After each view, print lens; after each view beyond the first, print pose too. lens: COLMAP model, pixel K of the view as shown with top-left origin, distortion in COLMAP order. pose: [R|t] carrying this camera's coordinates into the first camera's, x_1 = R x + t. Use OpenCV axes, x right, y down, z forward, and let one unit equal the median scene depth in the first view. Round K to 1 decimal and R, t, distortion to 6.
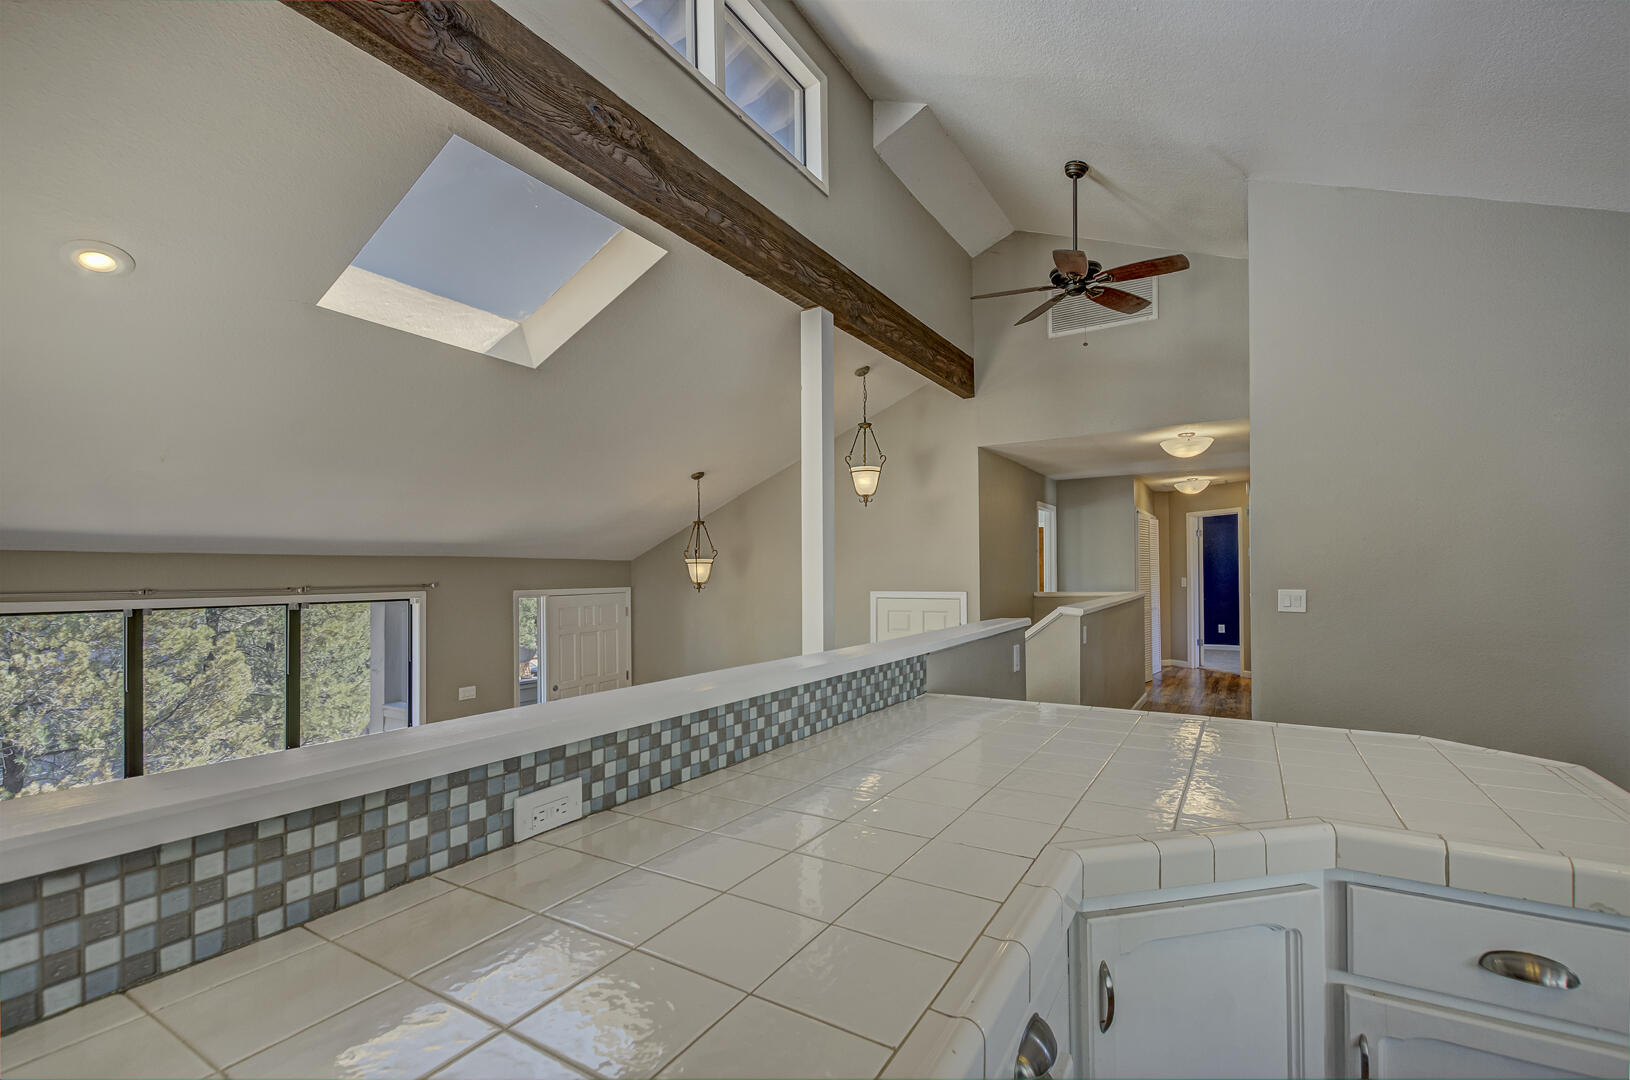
lens RADIAL K [[716.3, 0, 817.3], [0, 716.3, 572.4], [0, 0, 1]] dist [-0.003807, 0.000661]
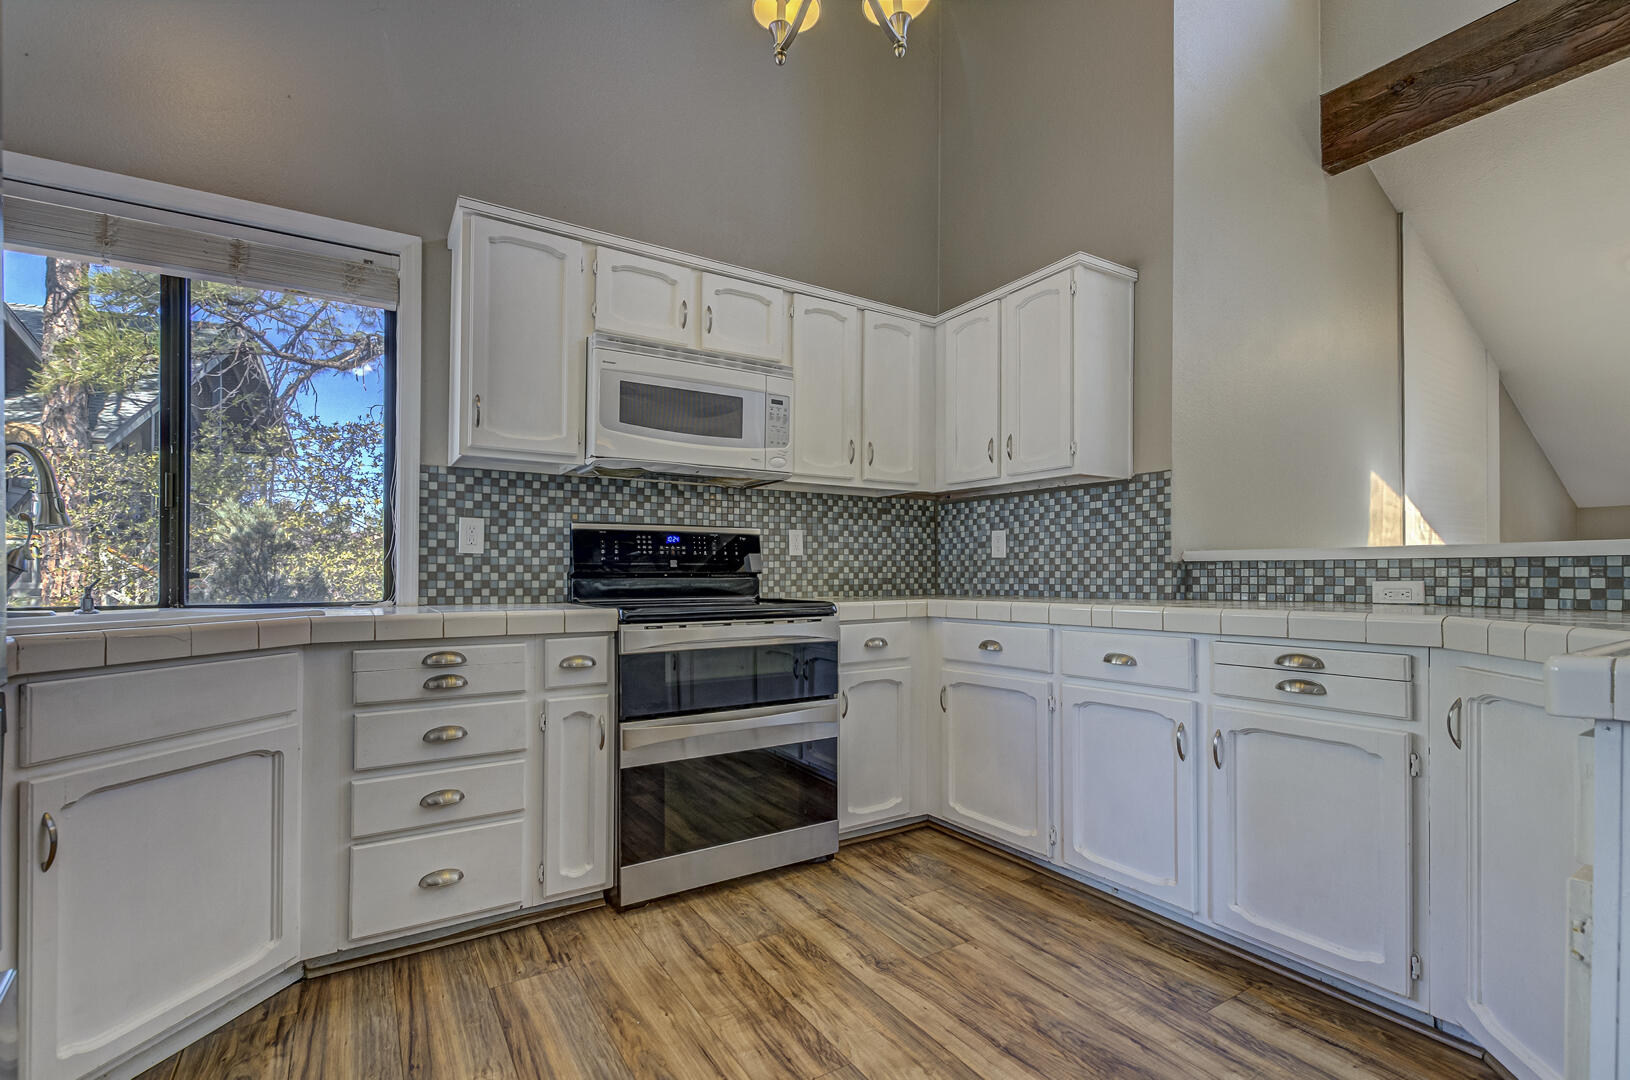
lens RADIAL K [[716.3, 0, 823.8], [0, 716.3, 583.4], [0, 0, 1]] dist [-0.003807, 0.000661]
pose [[-0.423816, 0.023030, -0.905455, 0.486656], [0.006615, 0.999729, 0.022331, 0.065434], [0.905724, 0.003474, -0.423854, 0.113319]]
